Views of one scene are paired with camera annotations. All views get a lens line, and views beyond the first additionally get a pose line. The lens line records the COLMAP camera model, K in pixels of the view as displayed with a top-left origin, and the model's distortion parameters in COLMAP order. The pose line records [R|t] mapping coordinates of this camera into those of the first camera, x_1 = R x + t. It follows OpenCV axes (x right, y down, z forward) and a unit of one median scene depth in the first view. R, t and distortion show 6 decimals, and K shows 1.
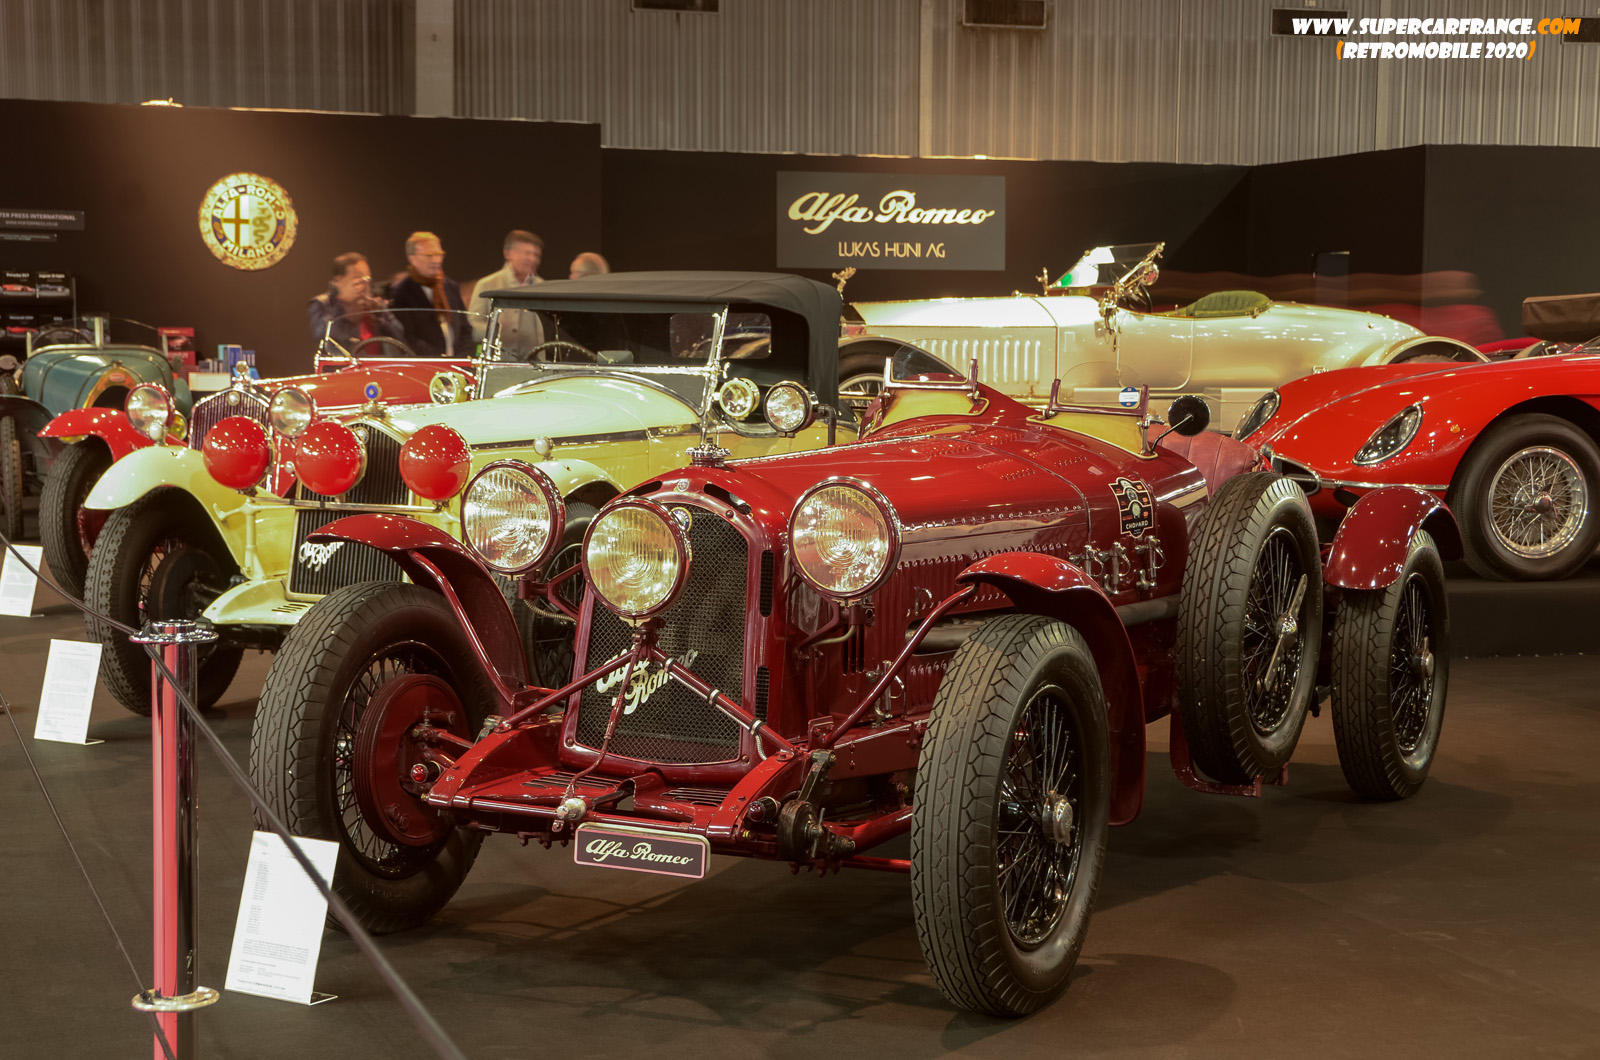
lens RADIAL K [[2696.4, 0, 800.0], [0, 2696.4, 530.0], [0, 0, 1]] dist [0.145110, 0.160026]
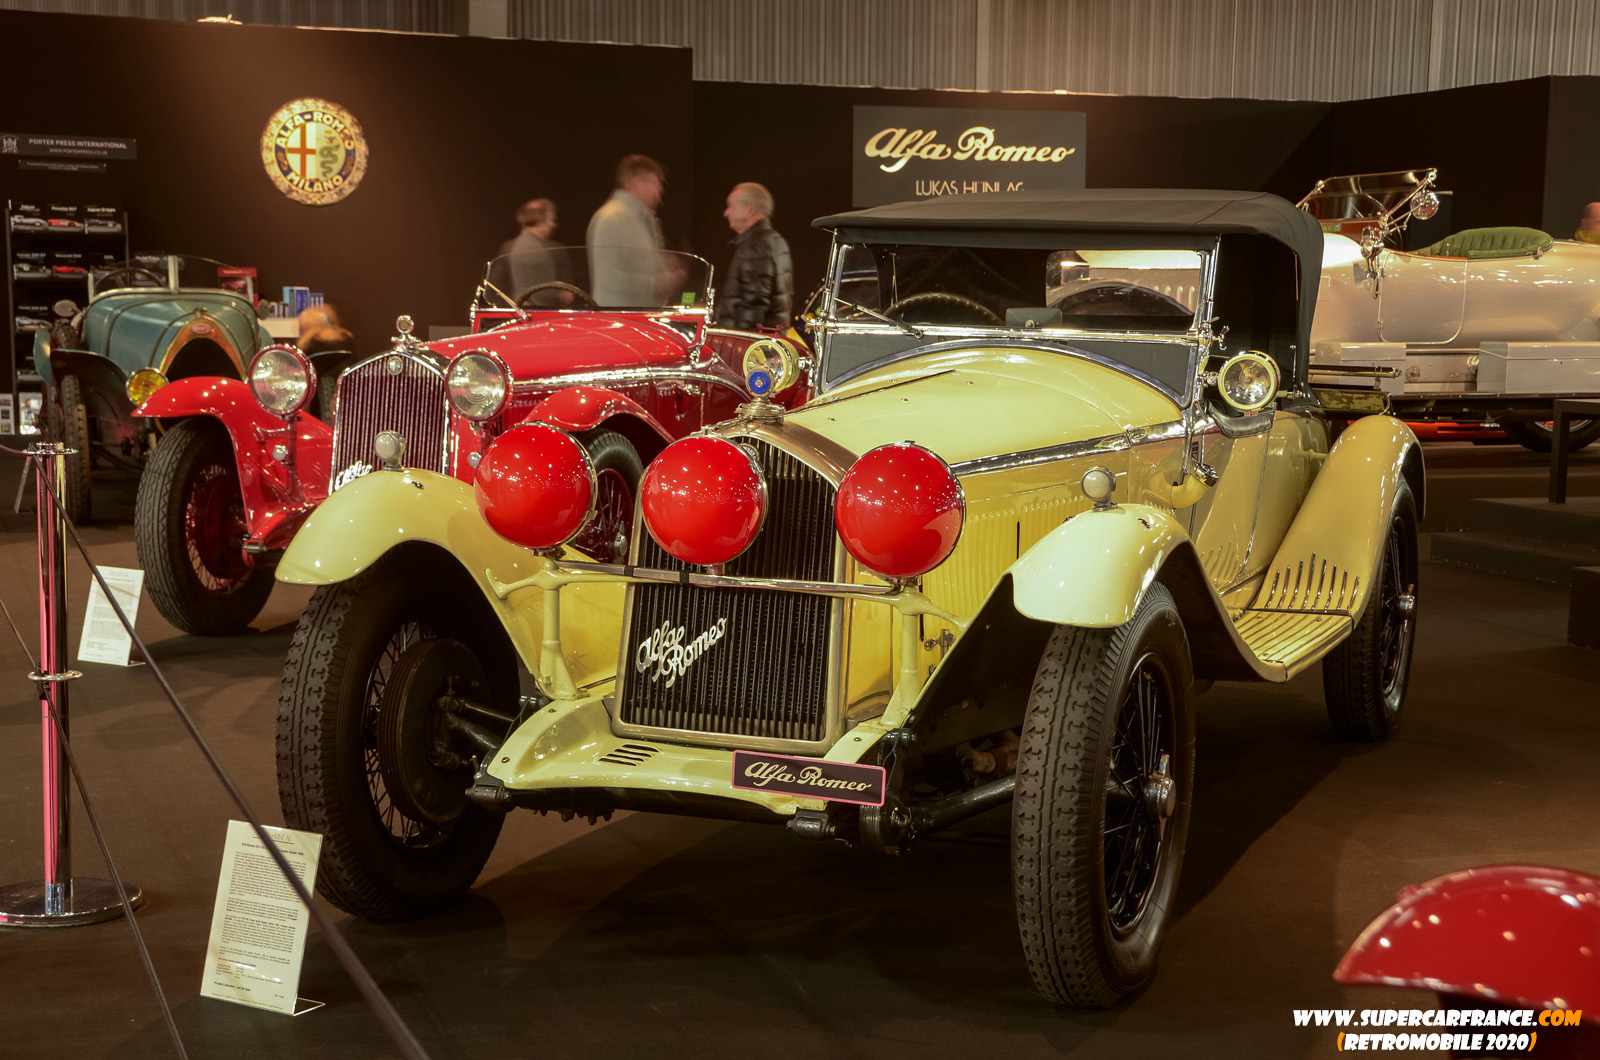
lens RADIAL K [[2398.9, 0, 800.0], [0, 2398.9, 530.0], [0, 0, 1]] dist [0.149330, -0.015596]
pose [[0.999689, 0.000703, 0.024937, -0.059849], [-0.001534, 0.999444, 0.033294, -0.013417], [-0.024899, -0.033322, 0.999134, 0.176012]]
